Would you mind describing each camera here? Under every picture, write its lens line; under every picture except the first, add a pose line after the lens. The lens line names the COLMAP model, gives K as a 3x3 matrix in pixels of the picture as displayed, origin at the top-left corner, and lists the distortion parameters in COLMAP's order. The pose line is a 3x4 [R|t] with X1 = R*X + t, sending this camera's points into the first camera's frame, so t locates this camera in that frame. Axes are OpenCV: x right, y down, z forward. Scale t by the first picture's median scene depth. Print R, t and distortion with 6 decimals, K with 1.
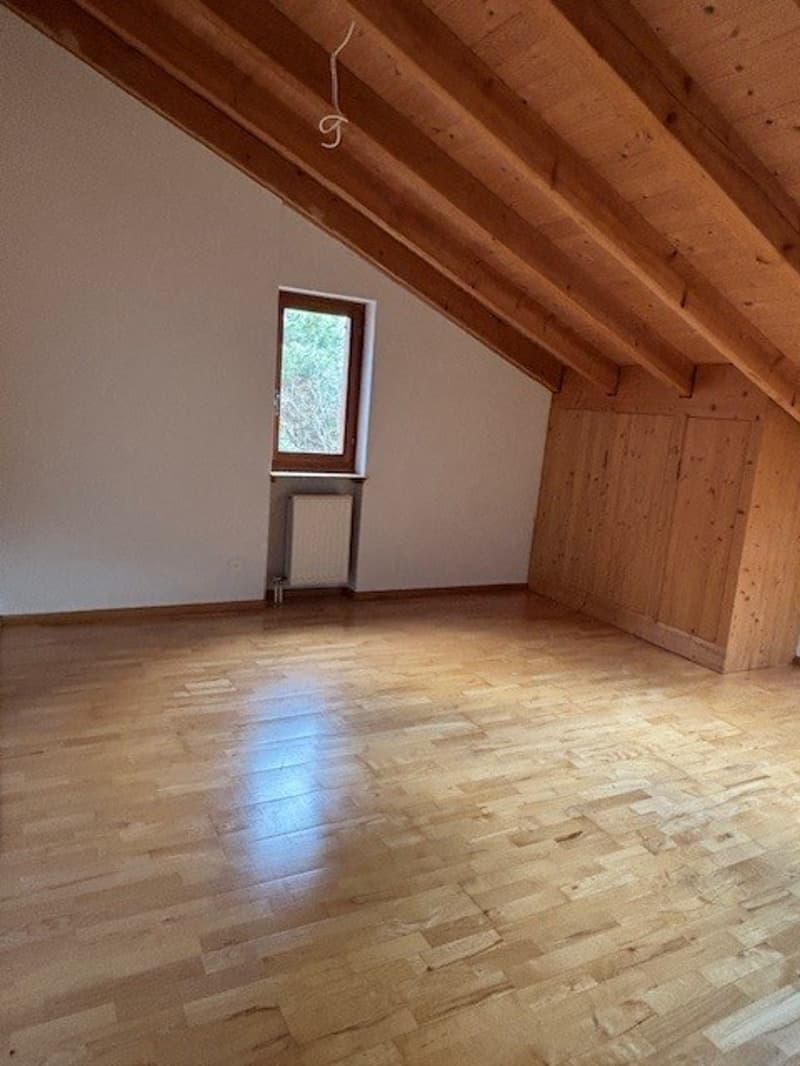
lens RADIAL K [[738.2, 0, 400.0], [0, 738.2, 533.0], [0, 0, 1]] dist [0.056352, -0.071662]
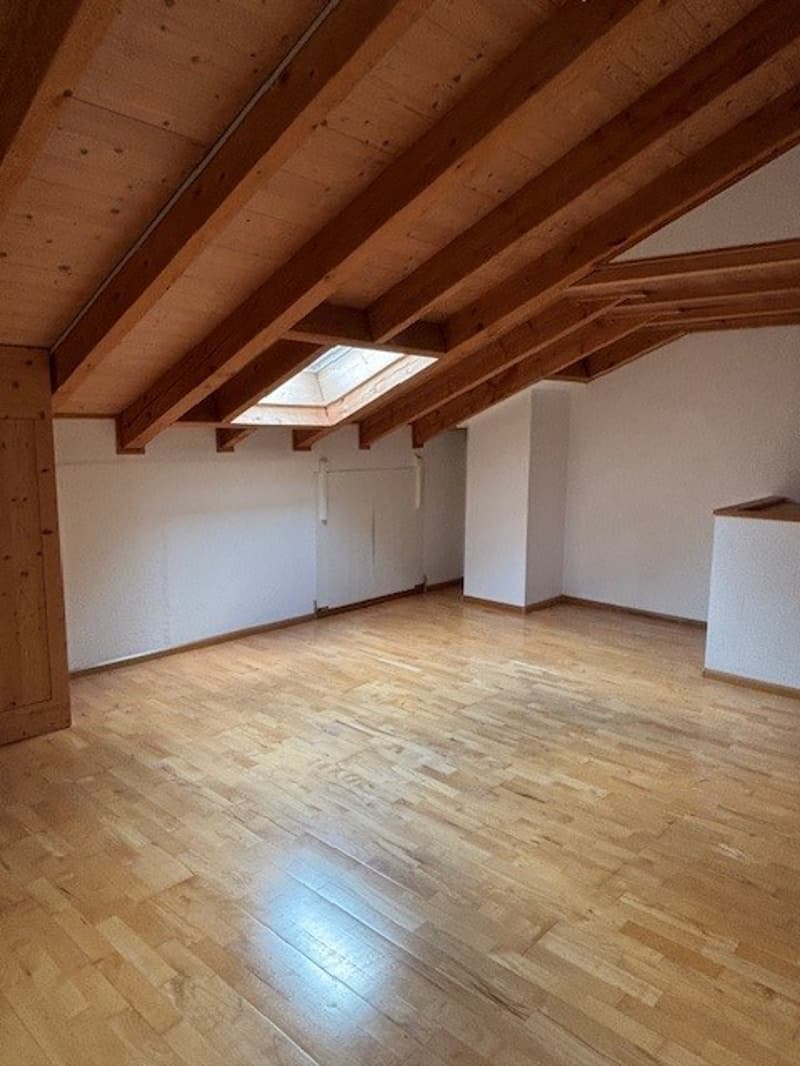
lens RADIAL K [[721.2, 0, 400.0], [0, 721.2, 533.0], [0, 0, 1]] dist [0.003650, -0.030752]
pose [[-0.348285, -0.216777, 0.911979, -0.494756], [0.132426, 0.951757, 0.276806, -0.247215], [-0.927988, 0.217177, -0.302776, 1.135123]]
